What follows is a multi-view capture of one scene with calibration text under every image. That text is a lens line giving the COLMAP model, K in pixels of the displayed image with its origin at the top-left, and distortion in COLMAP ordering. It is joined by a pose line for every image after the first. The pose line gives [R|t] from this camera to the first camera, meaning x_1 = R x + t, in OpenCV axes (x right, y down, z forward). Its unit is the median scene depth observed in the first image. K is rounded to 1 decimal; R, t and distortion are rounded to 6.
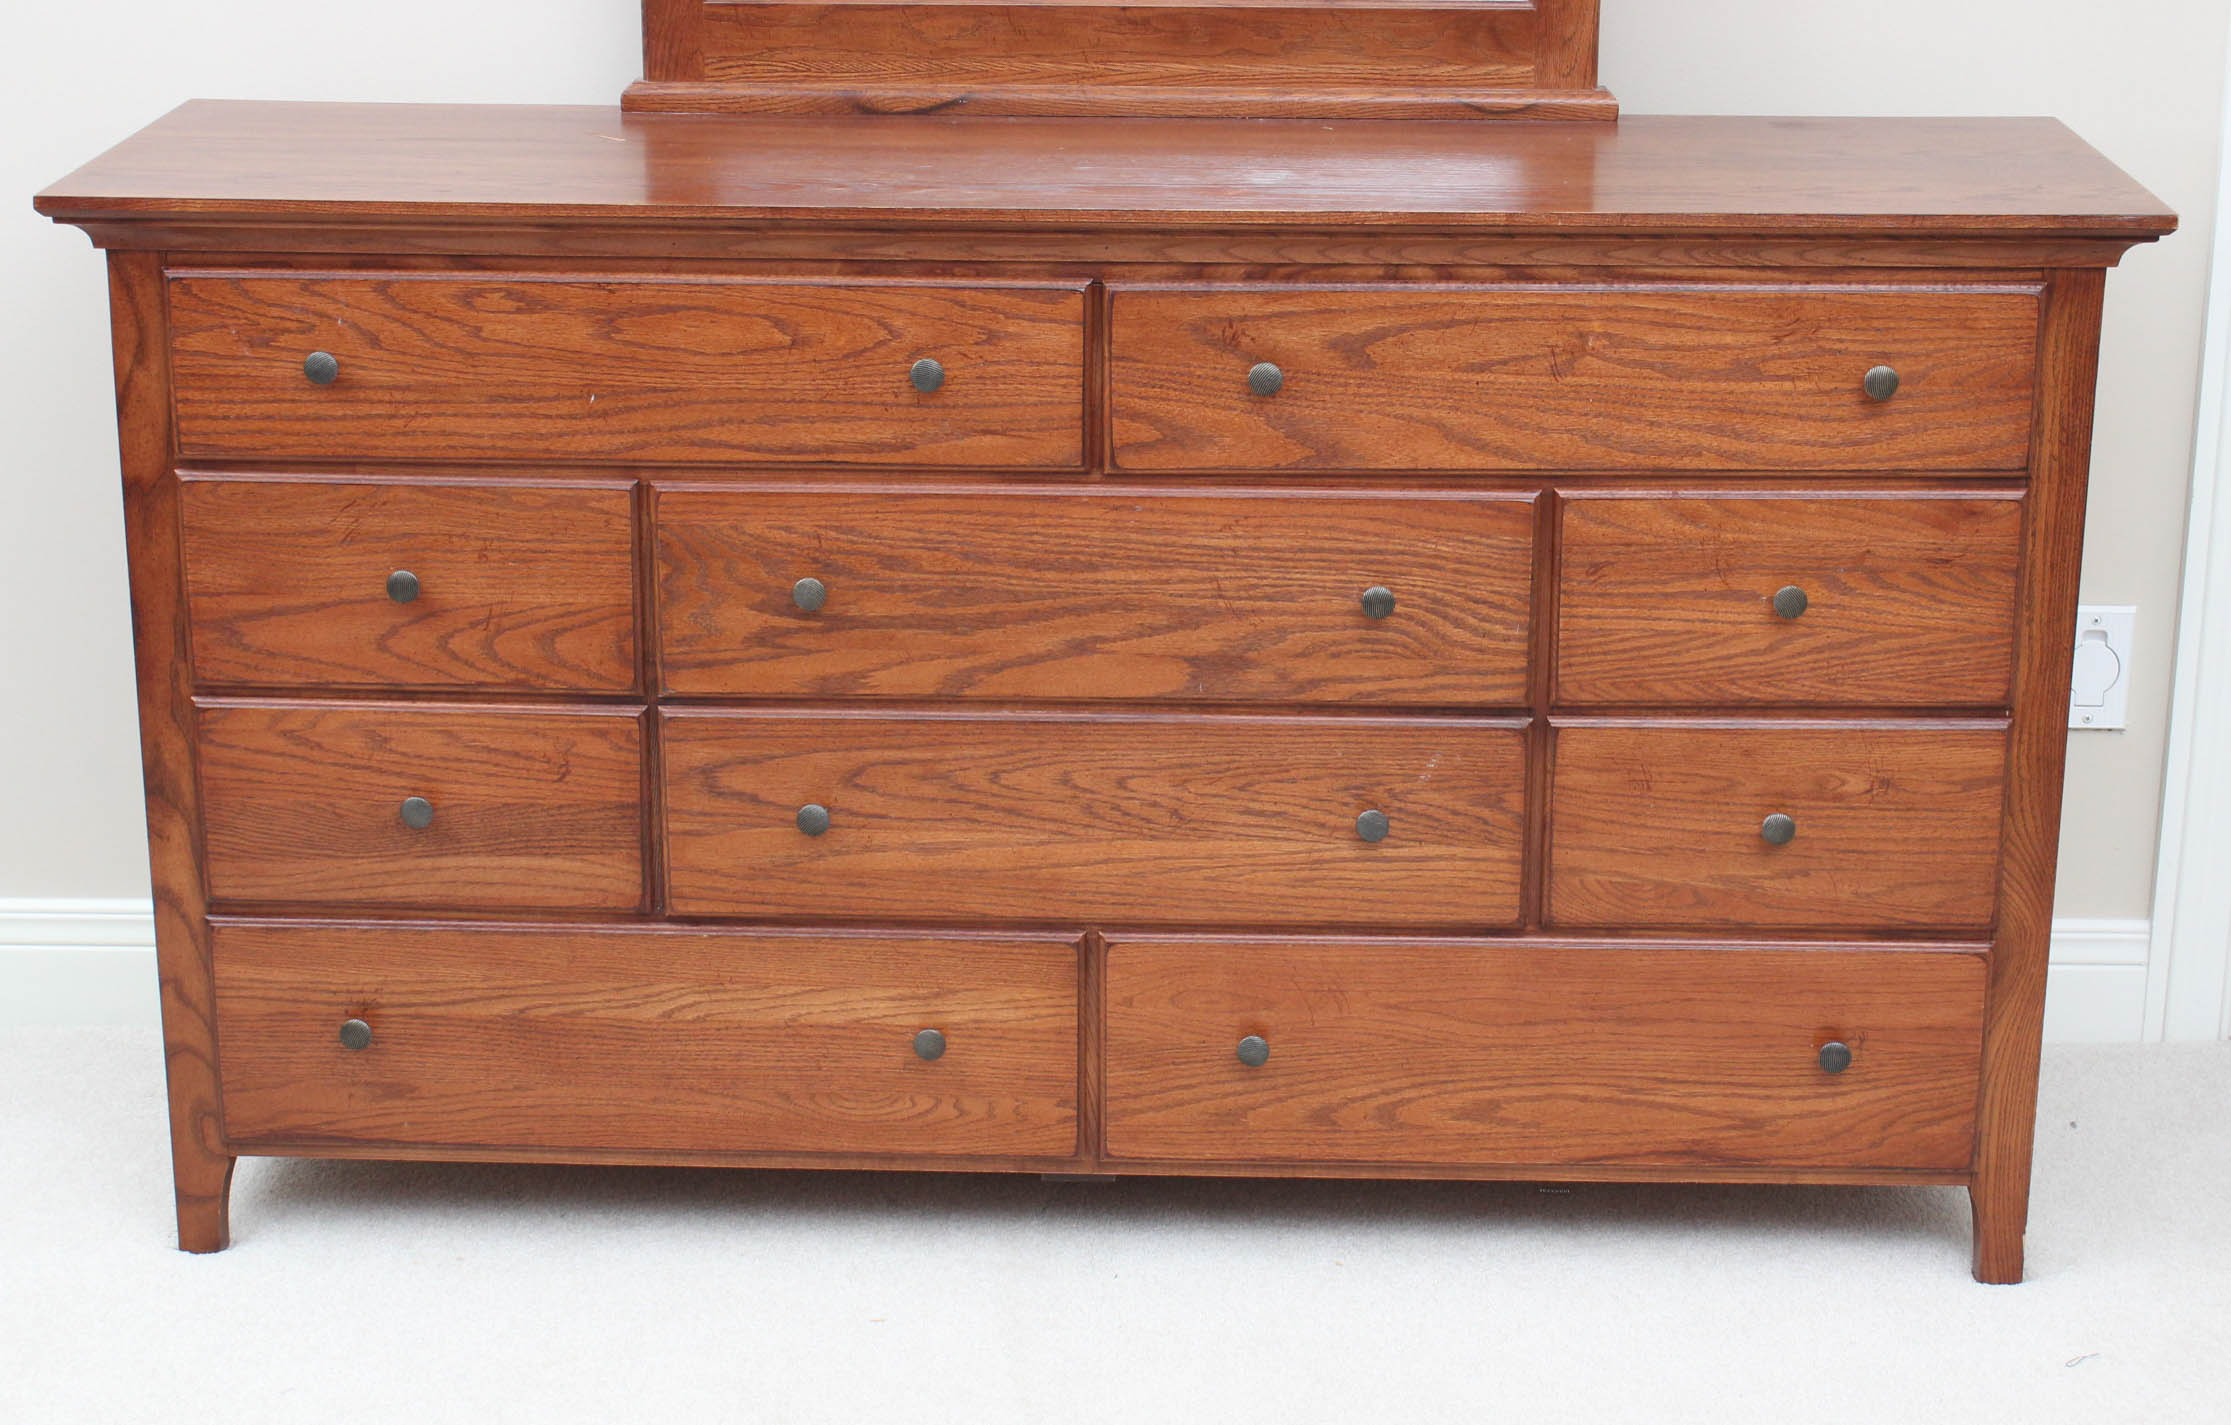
lens RADIAL K [[3938.0, 0, 1087.2], [0, 3938.0, 679.2], [0, 0, 1]] dist [-0.030098, 0.000000]
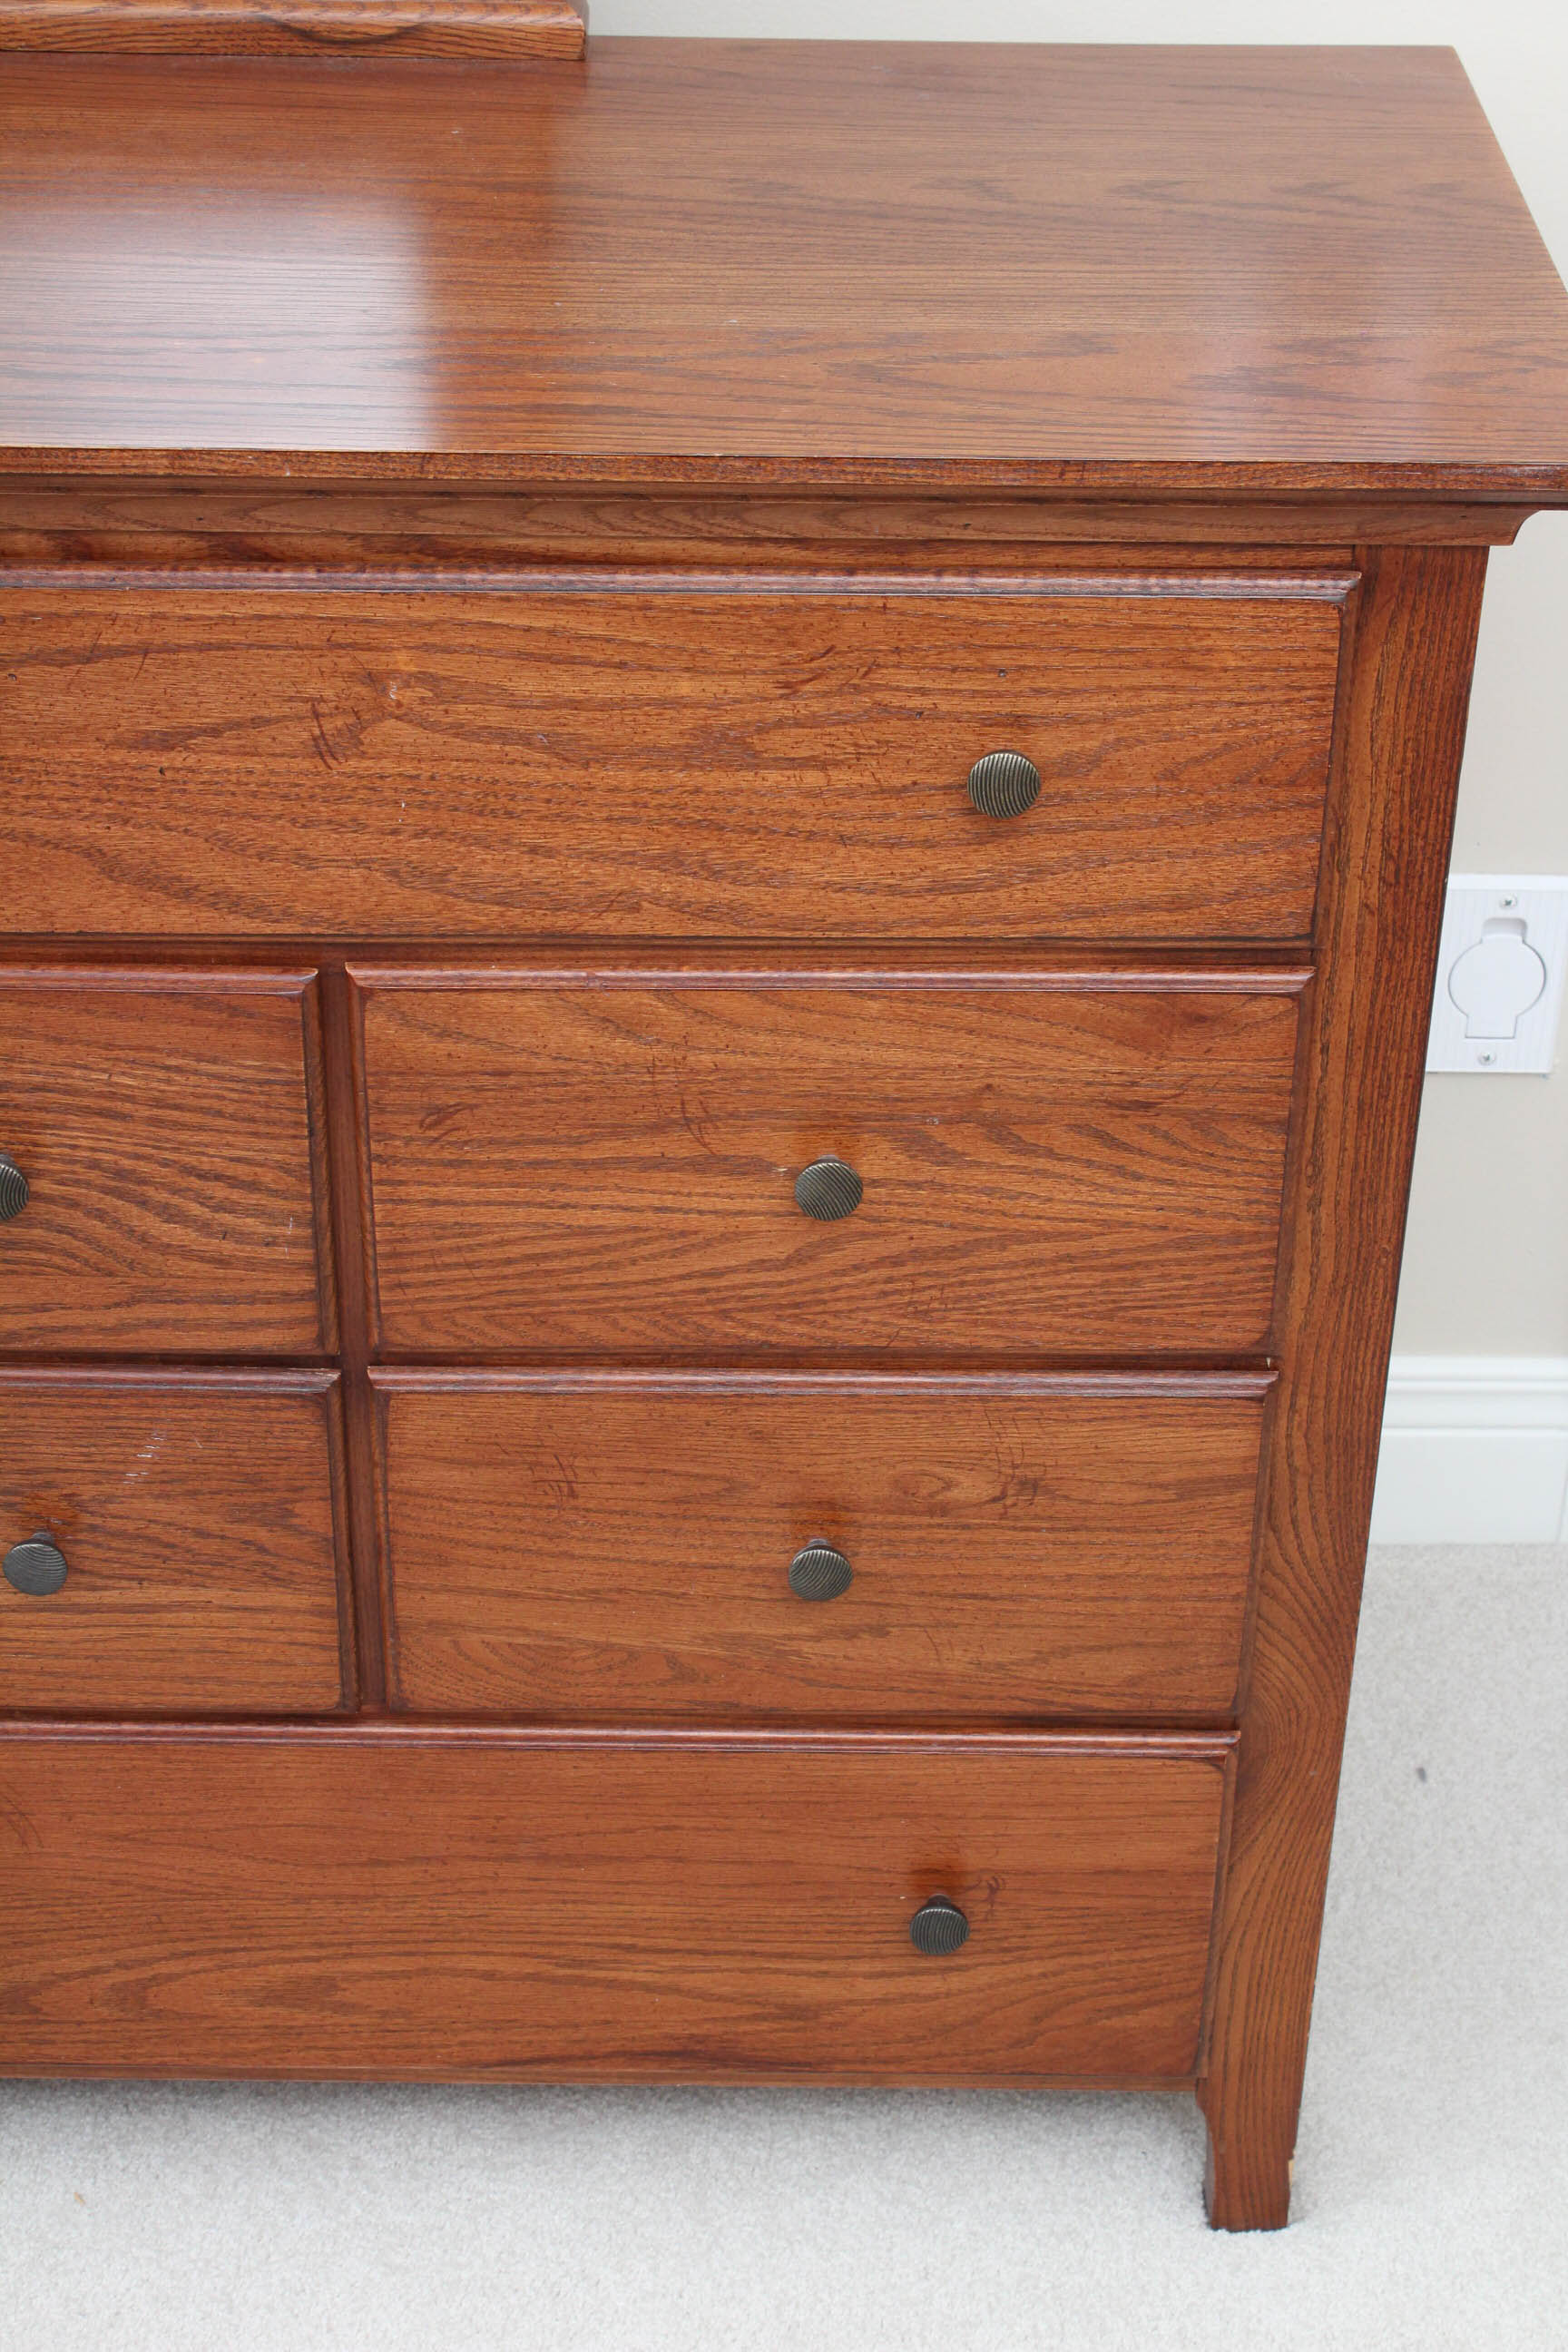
lens RADIAL K [[4063.1, 0, 774.9], [0, 4063.1, 1165.0], [0, 0, 1]] dist [0.001758, 0.000000]
pose [[0.999300, -0.008266, 0.036475, 0.151198], [-0.001567, 0.965158, 0.261662, -0.153997], [-0.037367, -0.261536, 0.964470, 0.501296]]
